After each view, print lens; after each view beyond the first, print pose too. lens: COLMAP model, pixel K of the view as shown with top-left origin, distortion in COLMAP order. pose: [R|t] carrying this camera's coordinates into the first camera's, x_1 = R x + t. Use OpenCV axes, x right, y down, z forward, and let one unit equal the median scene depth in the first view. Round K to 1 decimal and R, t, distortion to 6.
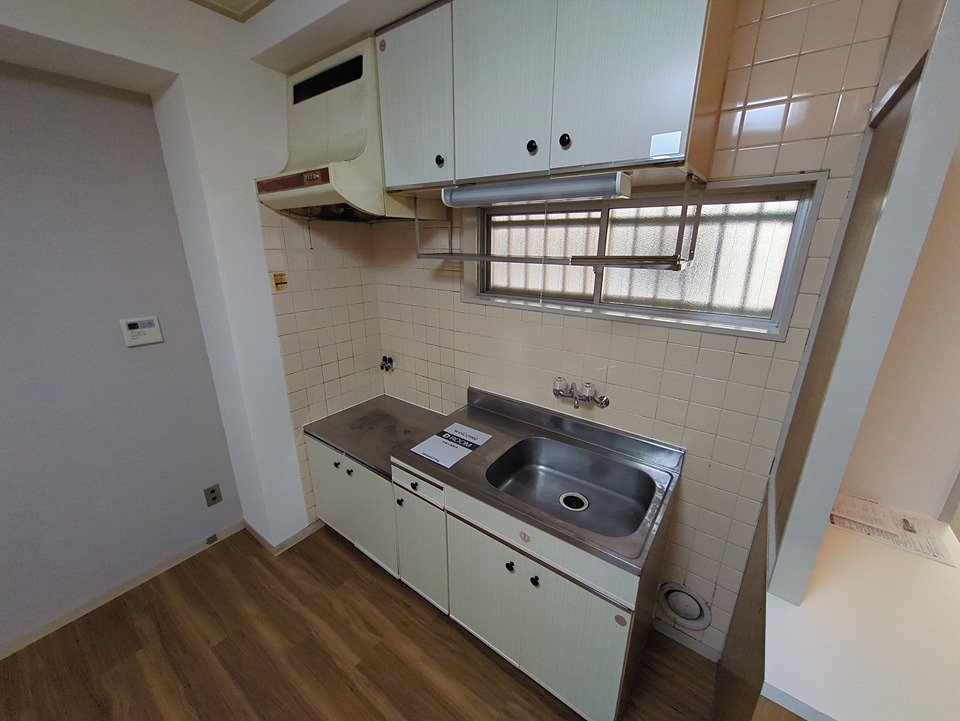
lens RADIAL K [[377.7, 0, 480.0], [0, 377.7, 360.5], [0, 0, 1]] dist [-0.001664, 0.000458]
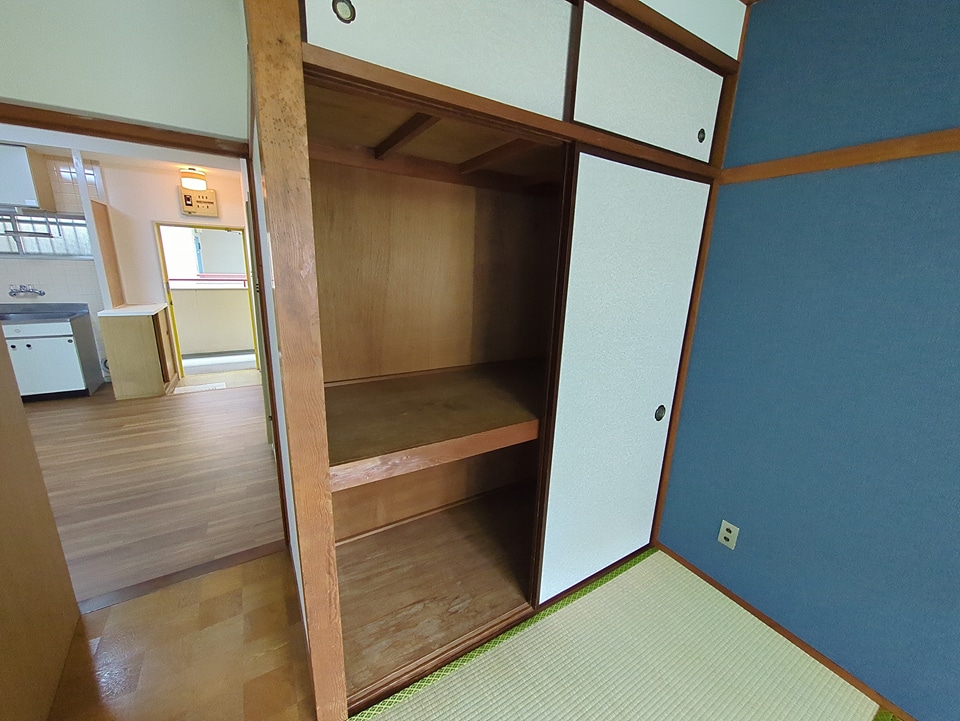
lens RADIAL K [[377.7, 0, 480.0], [0, 377.7, 360.5], [0, 0, 1]] dist [-0.001664, 0.000458]
pose [[0.375775, -0.214346, 0.901581, -0.852572], [0.247762, 0.960705, 0.125136, 0.867201], [-0.892976, 0.176355, 0.414116, -2.338582]]
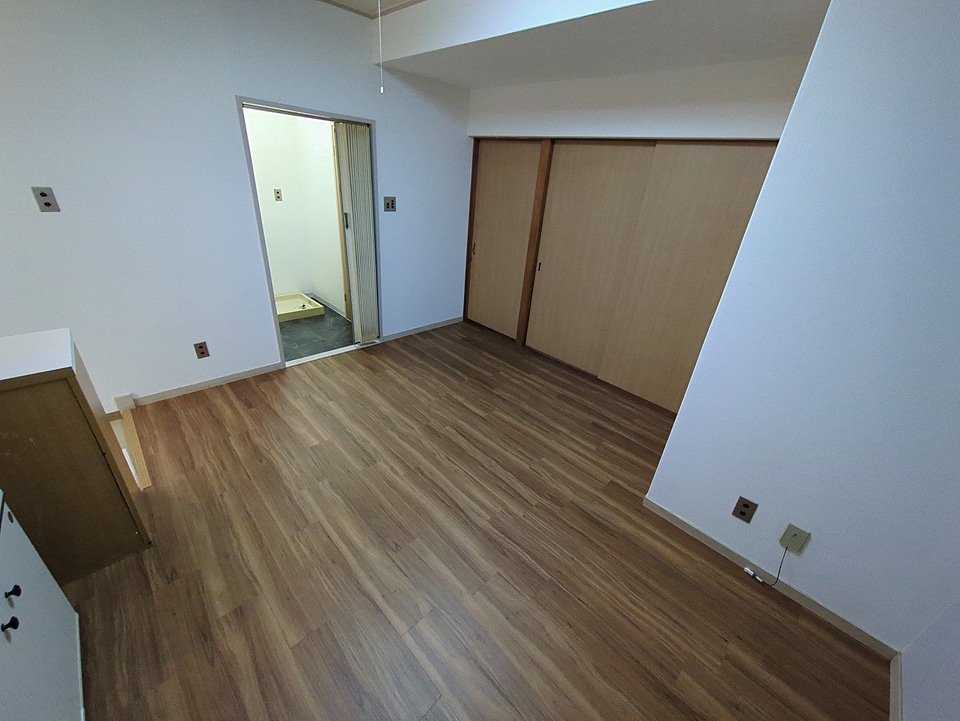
lens RADIAL K [[377.7, 0, 480.0], [0, 377.7, 360.5], [0, 0, 1]] dist [-0.001664, 0.000458]
pose [[-0.983904, -0.143736, 0.106171, -0.561870], [-0.030249, 0.719535, 0.693797, -0.204156], [-0.176118, 0.679418, -0.712301, 0.782776]]
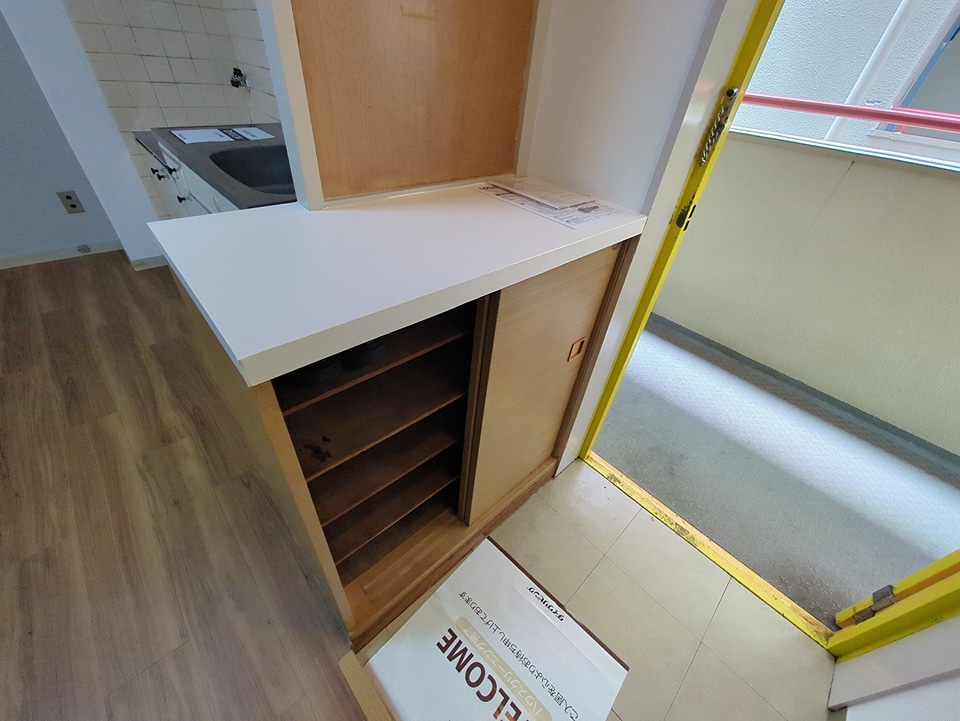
lens RADIAL K [[377.7, 0, 480.0], [0, 377.7, 360.5], [0, 0, 1]] dist [-0.001664, 0.000458]
pose [[0.981042, 0.173635, -0.086067, 0.645155], [-0.131969, 0.923790, 0.359438, 0.296573], [0.141919, -0.341266, 0.929191, 0.091028]]
